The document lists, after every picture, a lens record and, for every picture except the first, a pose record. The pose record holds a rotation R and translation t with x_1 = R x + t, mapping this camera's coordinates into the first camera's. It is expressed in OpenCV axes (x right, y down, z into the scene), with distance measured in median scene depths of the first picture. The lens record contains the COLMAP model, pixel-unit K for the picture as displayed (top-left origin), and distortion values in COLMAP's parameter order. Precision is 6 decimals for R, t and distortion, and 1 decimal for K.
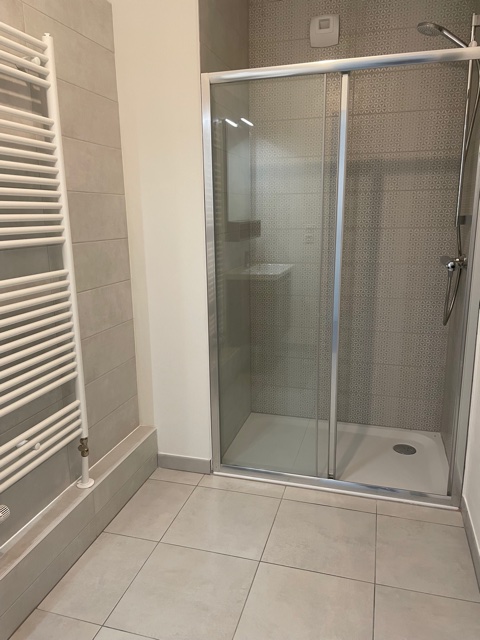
lens RADIAL K [[491.4, 0, 239.1], [0, 491.4, 326.3], [0, 0, 1]] dist [0.082537, -0.001753]
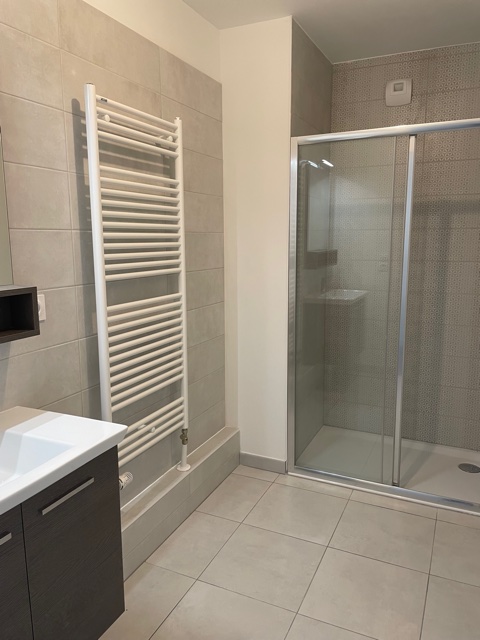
lens RADIAL K [[487.8, 0, 240.8], [0, 487.8, 317.4], [0, 0, 1]] dist [0.089199, -0.119965]
pose [[0.988367, 0.032715, -0.148525, -0.003096], [-0.042012, 0.997320, -0.059893, 0.013765], [0.146168, 0.065436, 0.987093, -0.169640]]
